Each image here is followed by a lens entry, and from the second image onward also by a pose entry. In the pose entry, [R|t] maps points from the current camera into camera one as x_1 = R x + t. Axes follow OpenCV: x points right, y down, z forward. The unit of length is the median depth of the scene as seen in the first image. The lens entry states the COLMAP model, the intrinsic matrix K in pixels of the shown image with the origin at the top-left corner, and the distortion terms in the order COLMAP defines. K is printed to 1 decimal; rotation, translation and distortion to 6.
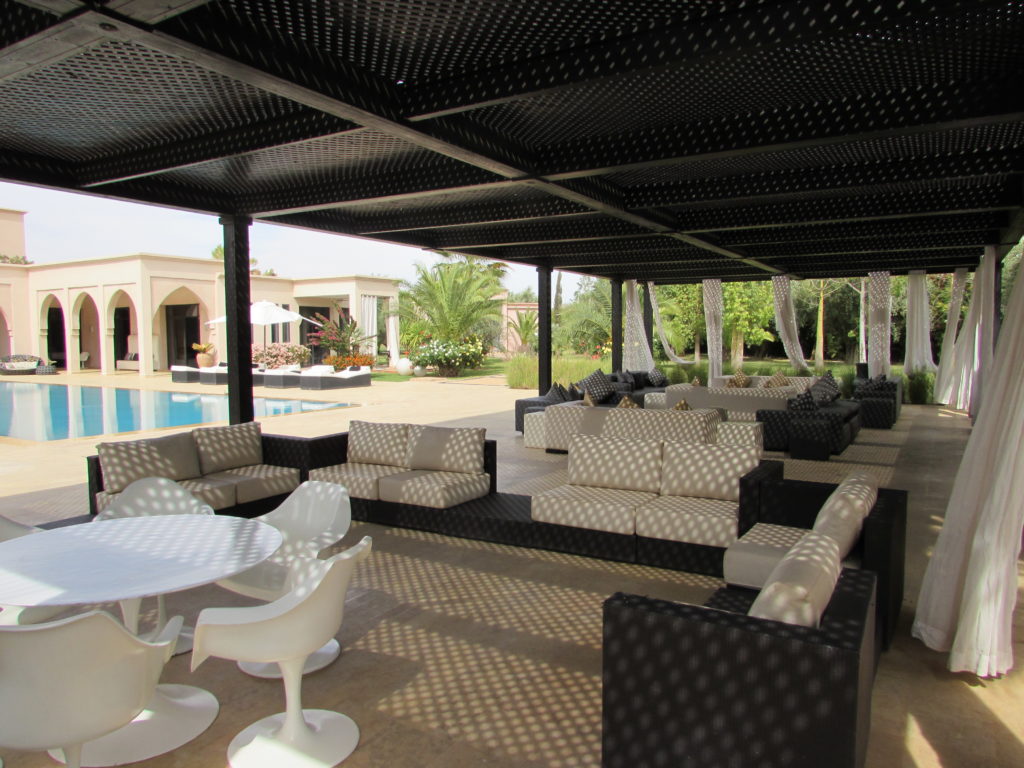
lens RADIAL K [[722.3, 0, 509.9], [0, 722.3, 385.5], [0, 0, 1]] dist [-0.040512, 0.038597]
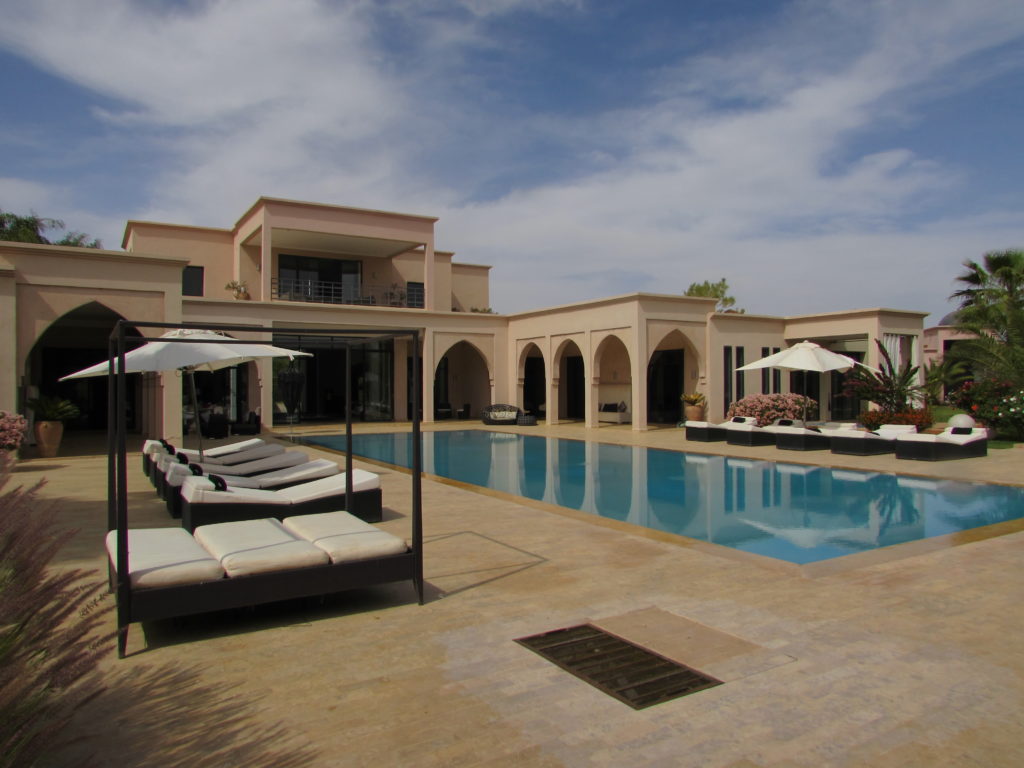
lens RADIAL K [[722.3, 0, 509.9], [0, 722.3, 385.5], [0, 0, 1]] dist [-0.040512, 0.038597]
pose [[0.888401, -0.001658, -0.459065, -0.483941], [-0.030028, 0.997642, -0.061714, -0.017767], [0.458085, 0.068612, 0.886257, 0.262950]]
